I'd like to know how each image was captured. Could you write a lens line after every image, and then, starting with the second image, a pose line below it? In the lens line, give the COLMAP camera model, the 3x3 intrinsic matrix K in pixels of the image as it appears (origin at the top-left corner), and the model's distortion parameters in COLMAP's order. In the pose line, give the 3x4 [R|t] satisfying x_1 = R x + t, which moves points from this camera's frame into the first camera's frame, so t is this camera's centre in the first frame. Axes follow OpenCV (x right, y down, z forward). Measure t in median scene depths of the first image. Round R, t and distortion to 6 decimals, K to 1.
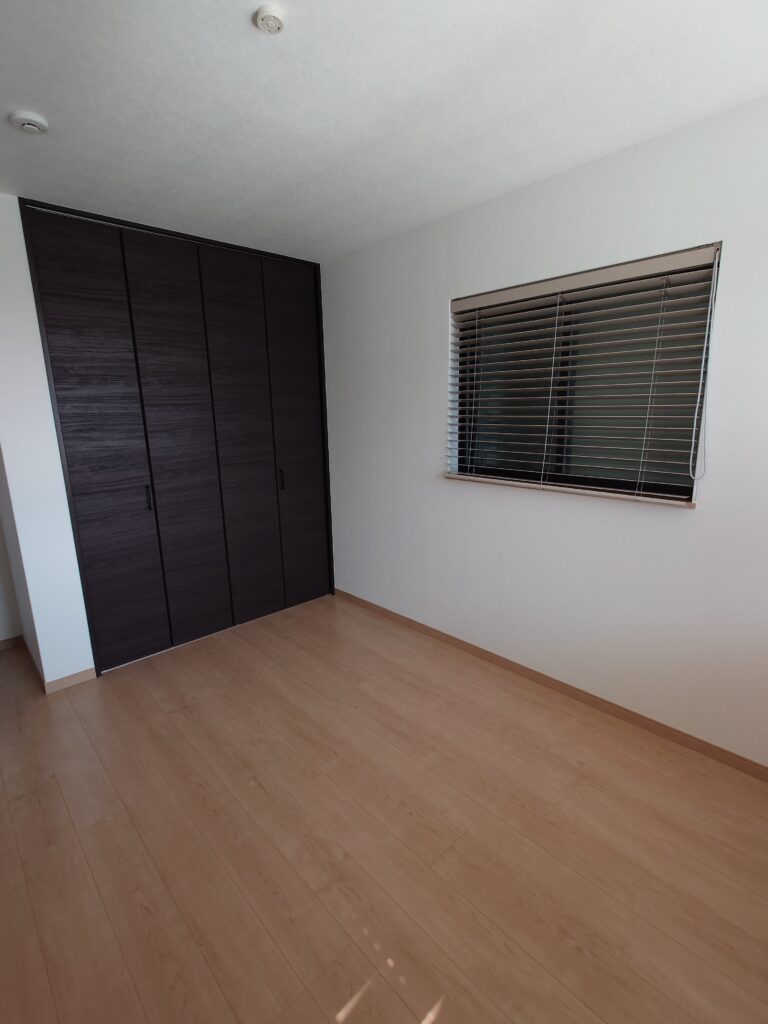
lens RADIAL K [[485.3, 0, 376.8], [0, 485.3, 507.2], [0, 0, 1]] dist [-0.001042, 0.000796]
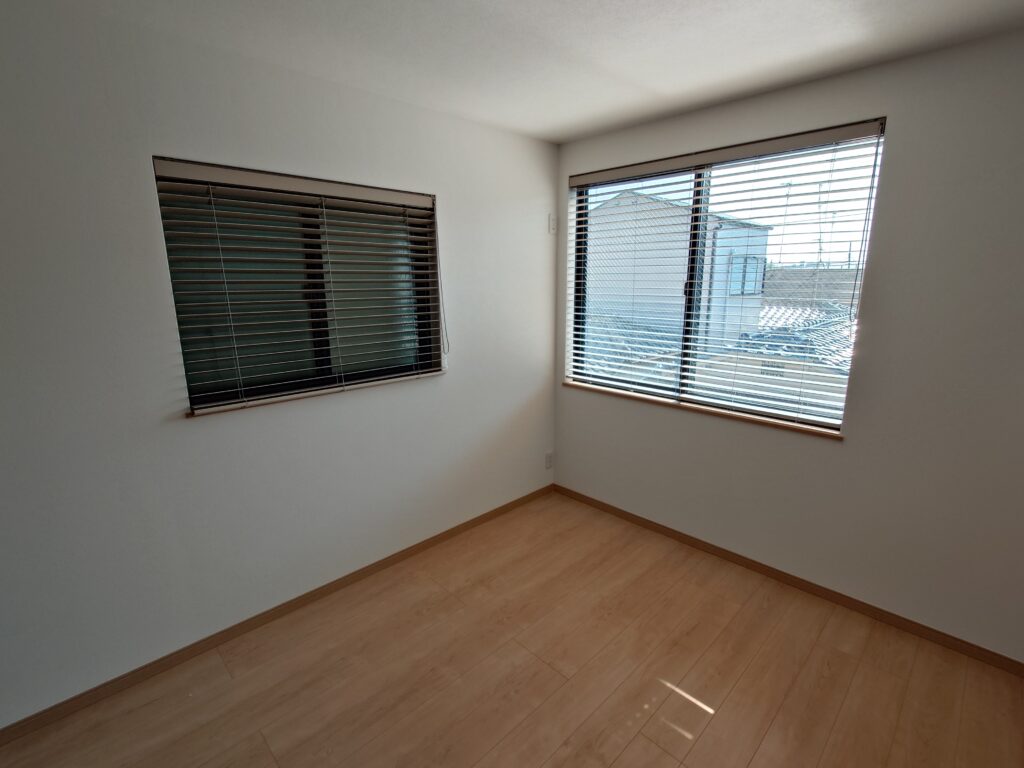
lens RADIAL K [[485.3, 0, 510.0], [0, 485.3, 390.2], [0, 0, 1]] dist [-0.001042, 0.000796]
pose [[-0.029933, -0.196863, 0.979974, -0.823434], [0.218600, 0.955391, 0.198601, -0.207812], [-0.975355, 0.220167, 0.014436, 0.834986]]
